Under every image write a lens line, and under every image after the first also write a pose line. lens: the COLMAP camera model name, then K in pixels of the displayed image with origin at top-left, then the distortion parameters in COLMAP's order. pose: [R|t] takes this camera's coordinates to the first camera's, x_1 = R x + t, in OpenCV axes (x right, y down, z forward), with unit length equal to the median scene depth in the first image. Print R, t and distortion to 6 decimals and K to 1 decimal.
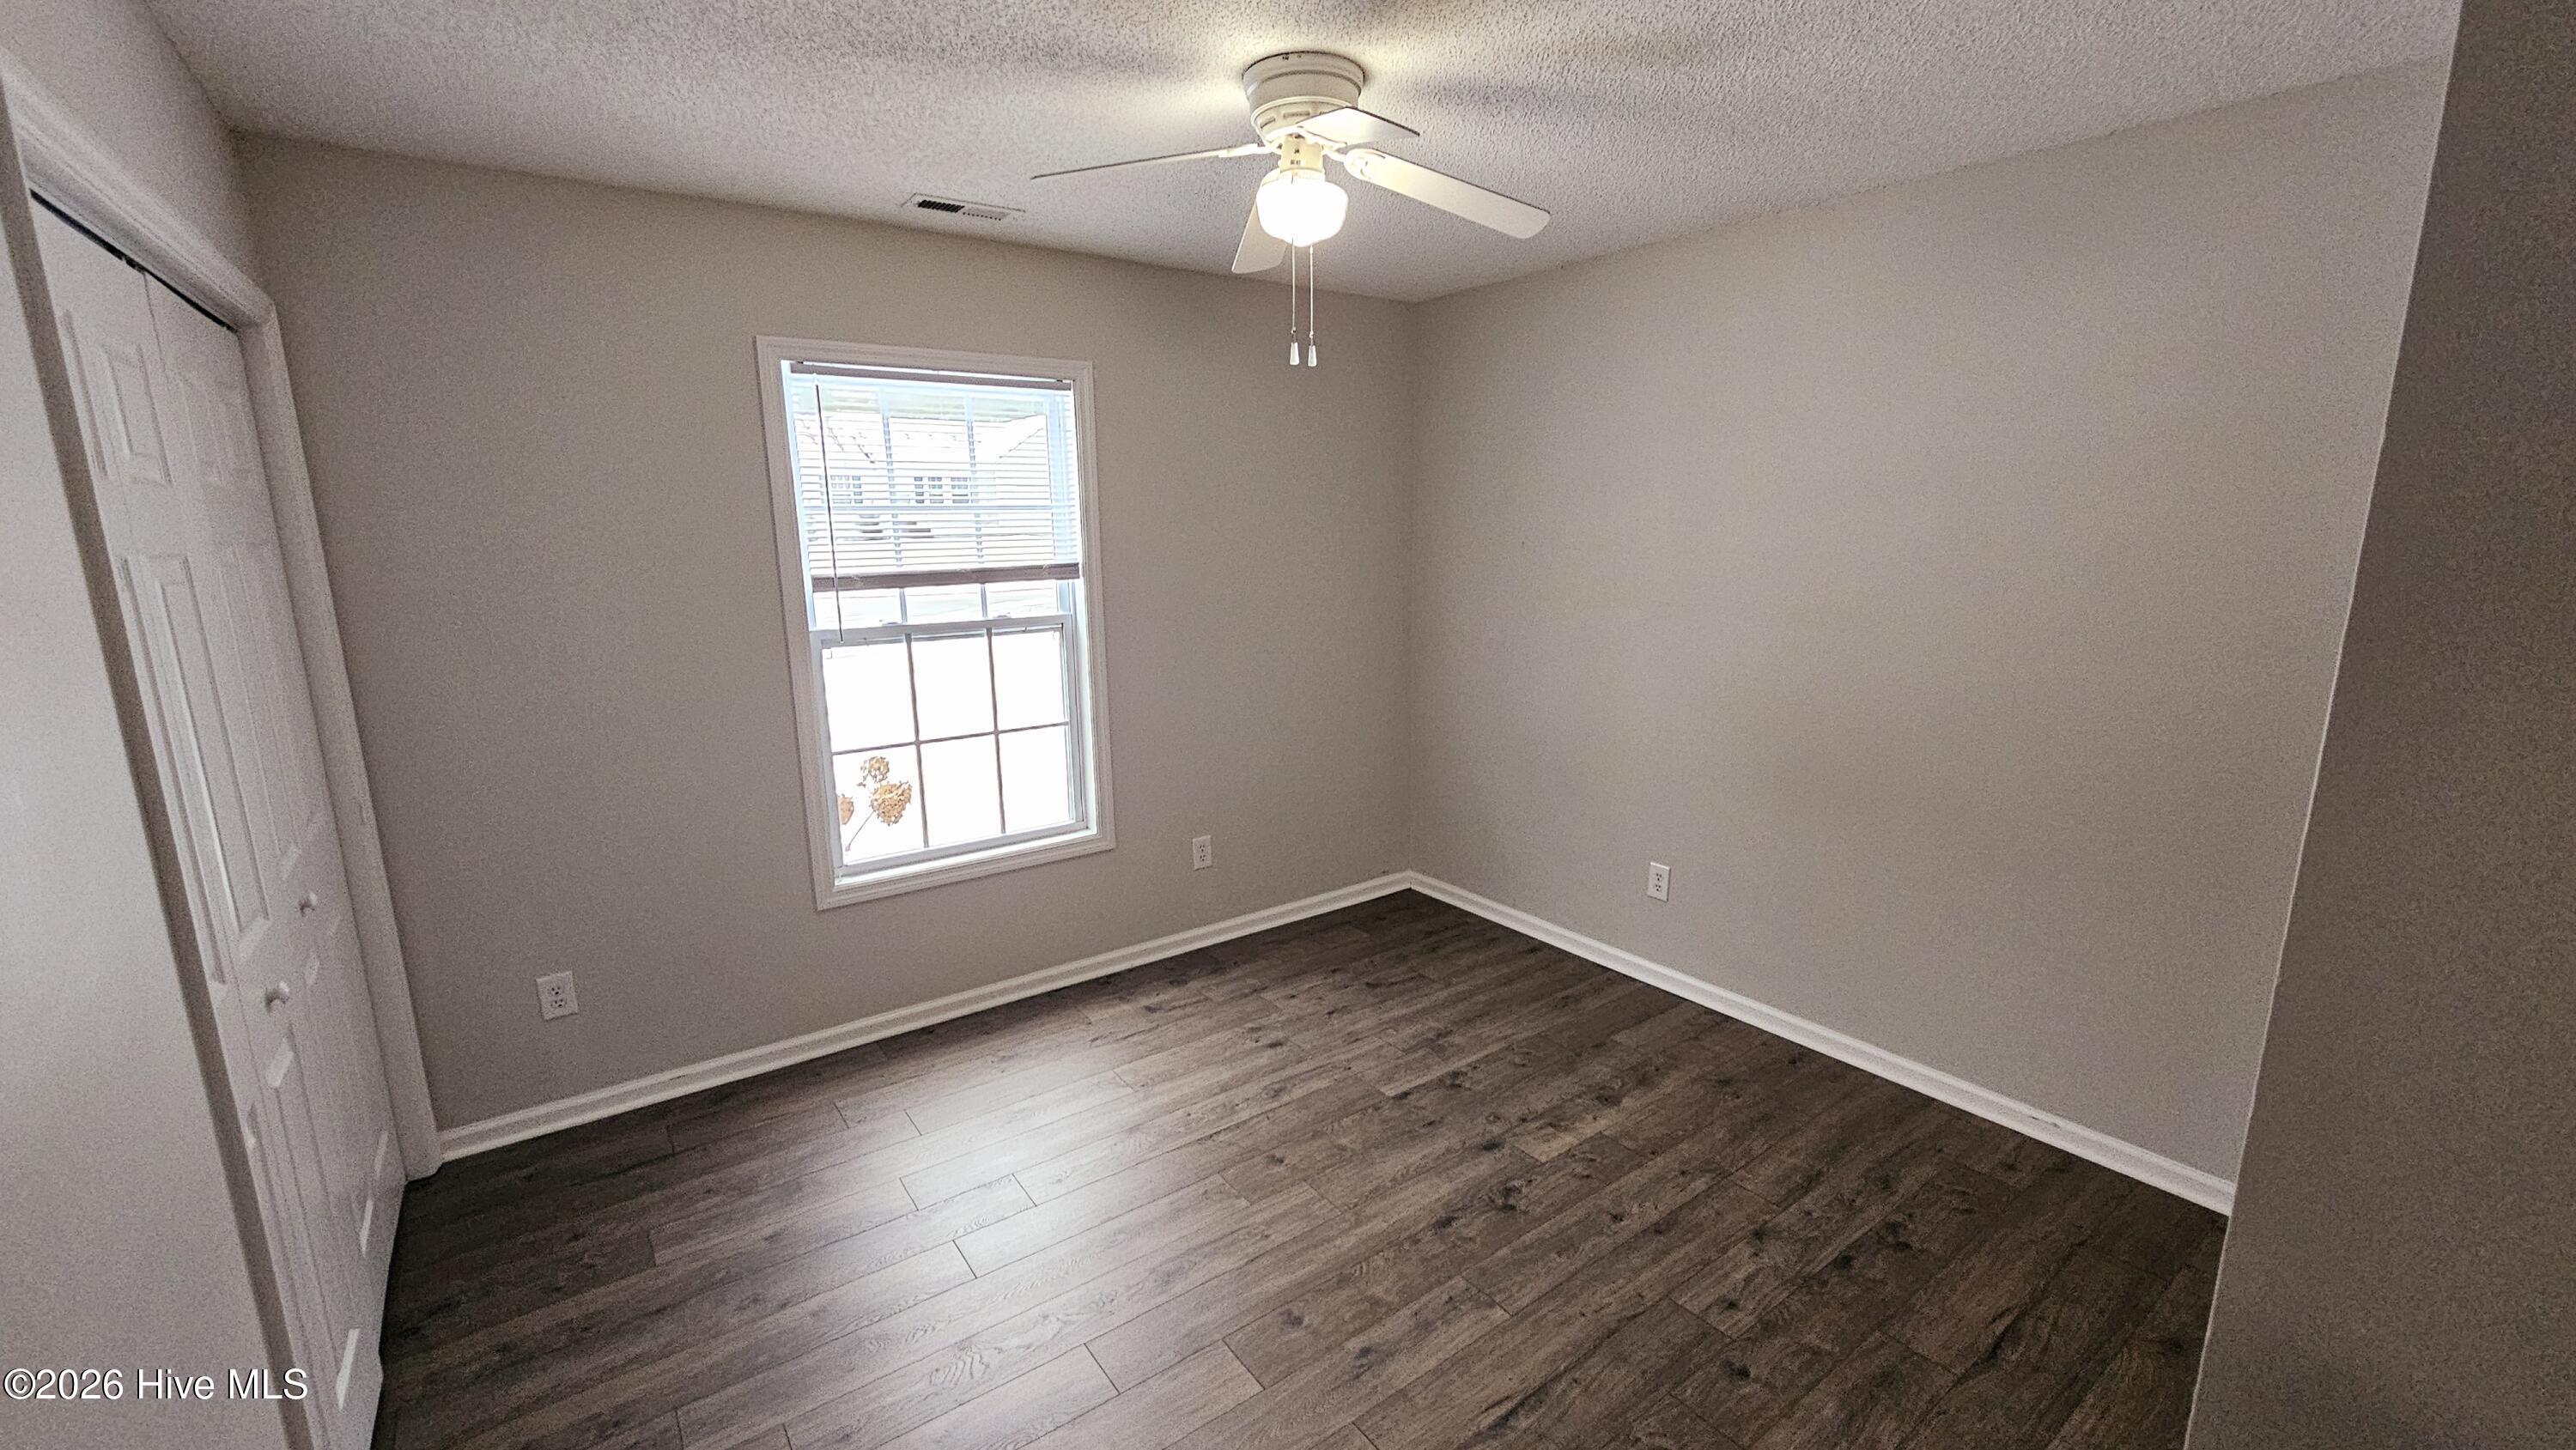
lens RADIAL K [[1050.2, 0, 1290.6], [0, 1050.2, 728.0], [0, 0, 1]] dist [-0.000934, -0.000081]
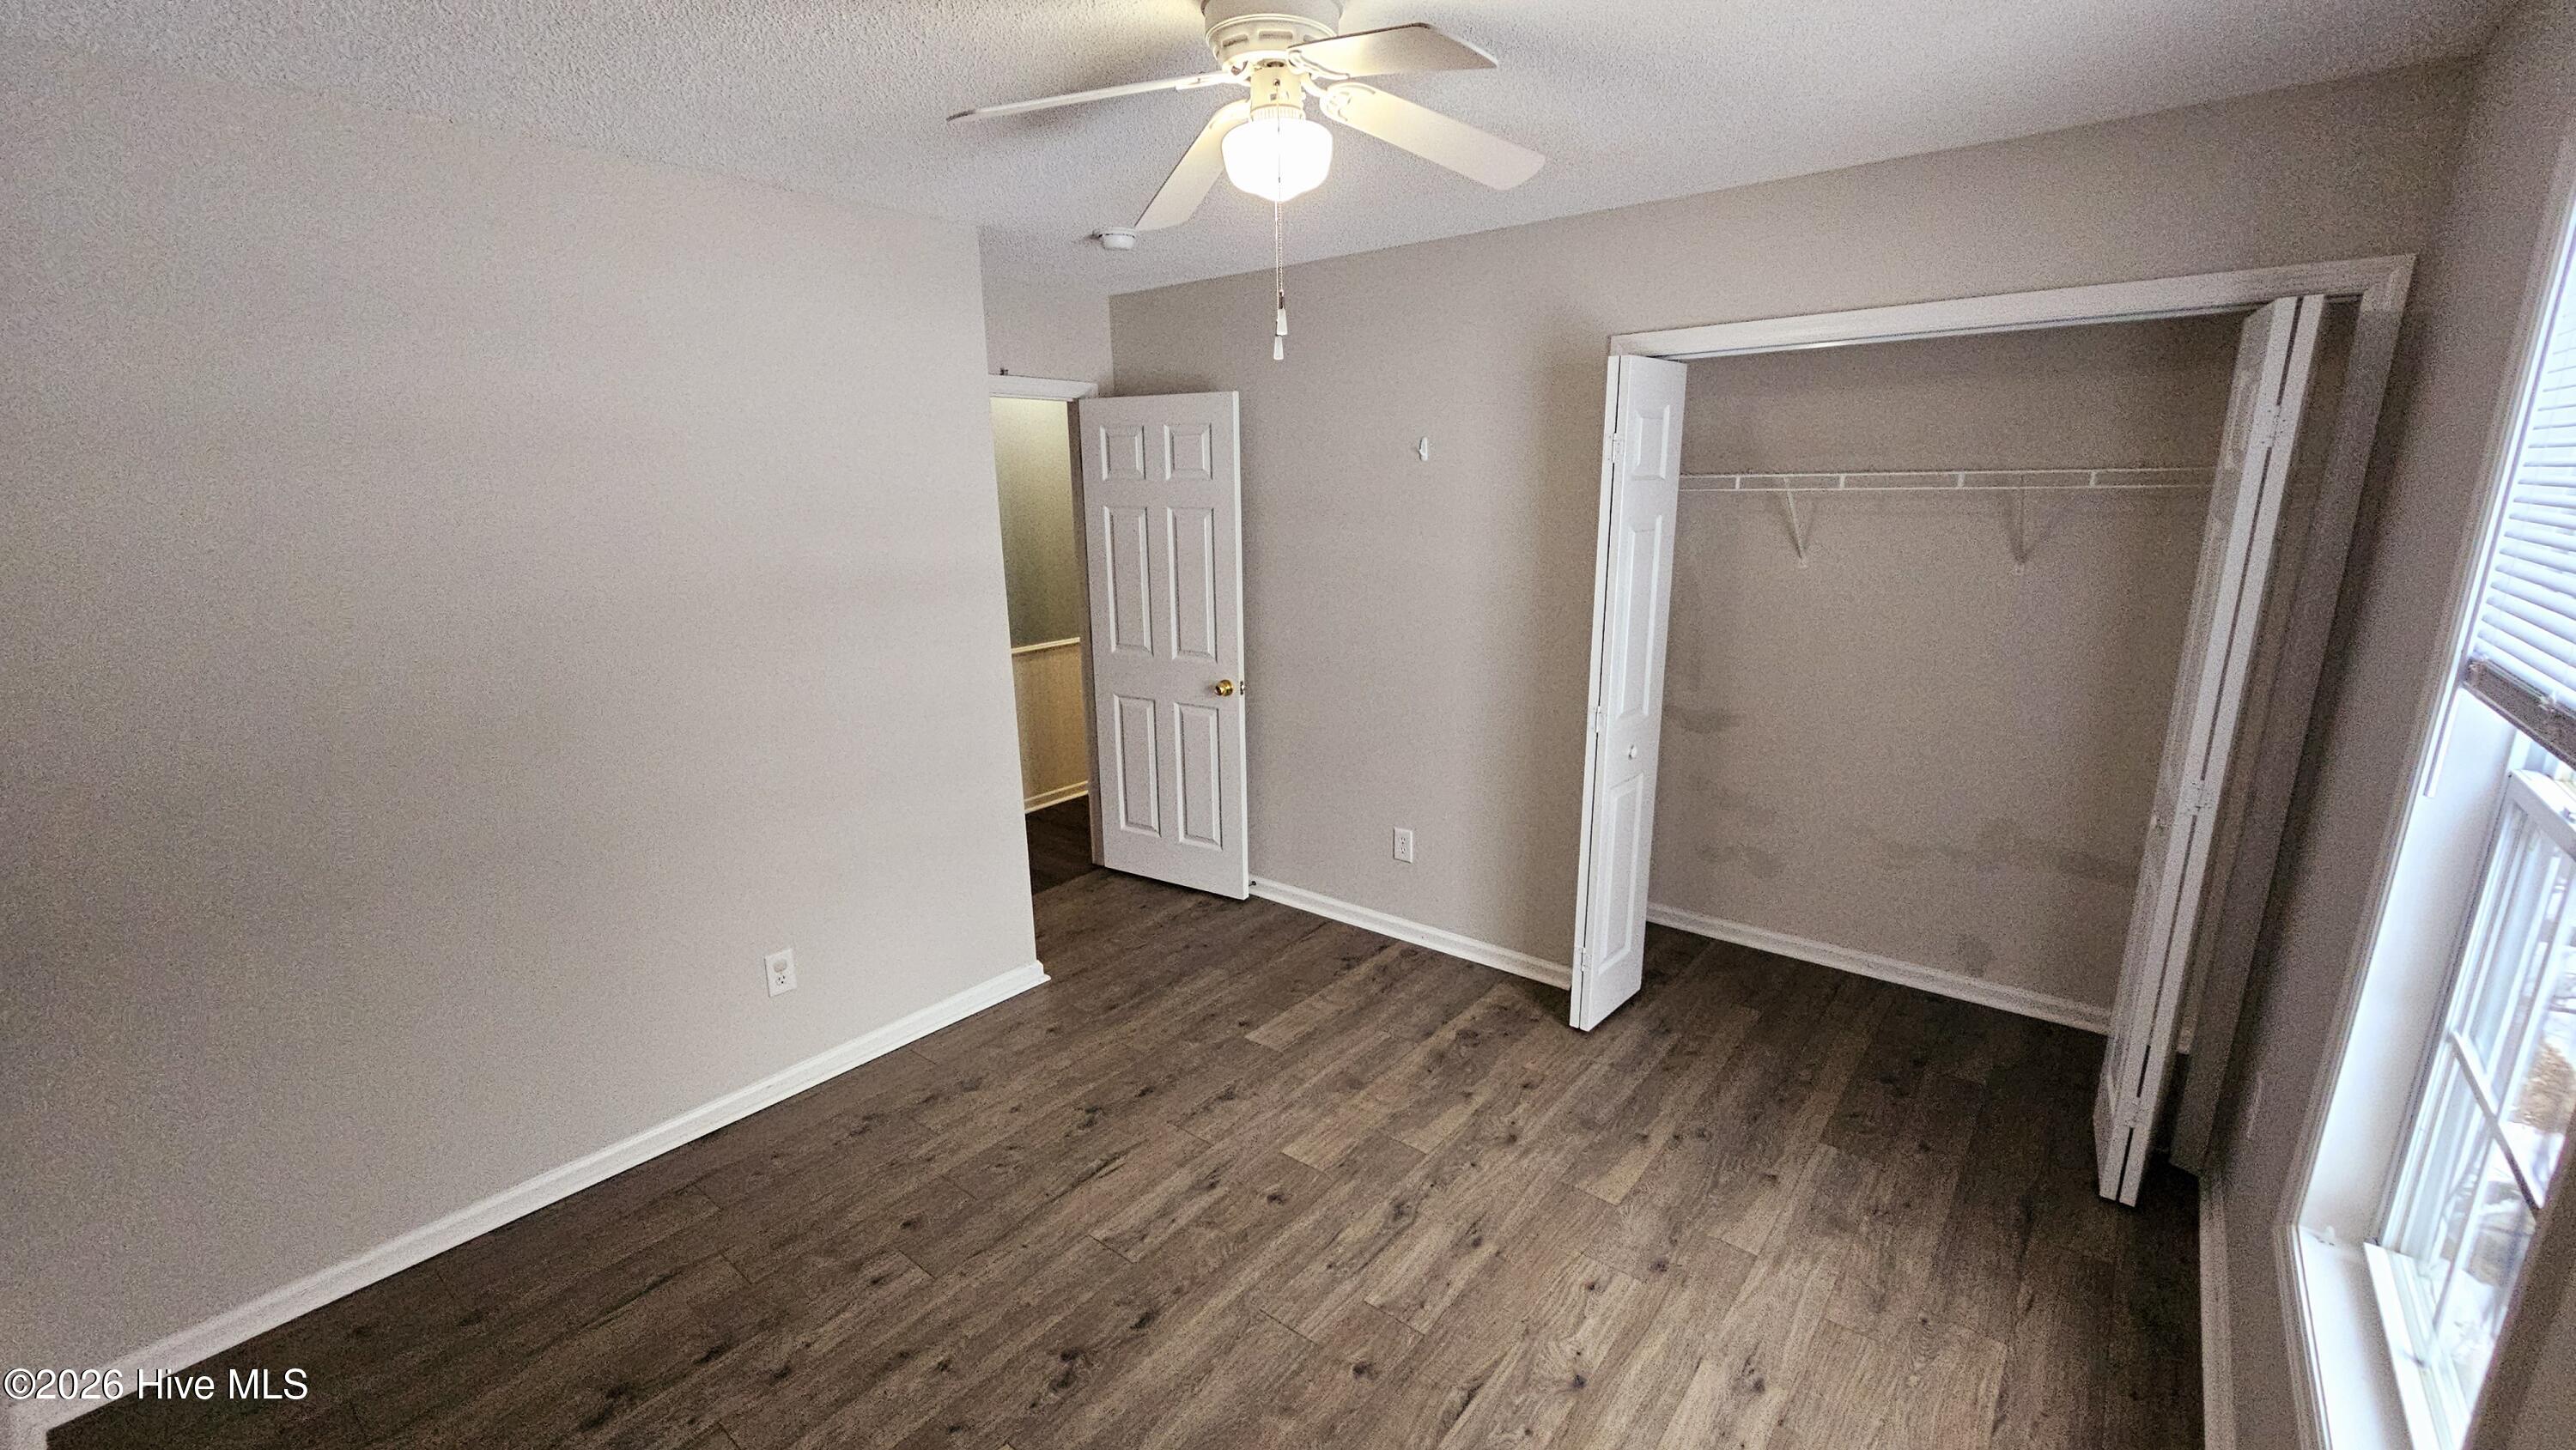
lens RADIAL K [[1050.2, 0, 1290.6], [0, 1050.2, 728.0], [0, 0, 1]] dist [-0.000934, -0.000081]
pose [[-0.965973, 0.082544, -0.245116, 0.204907], [-0.028168, 0.908494, 0.416948, -0.363201], [0.257103, 0.409665, -0.875256, 1.603279]]
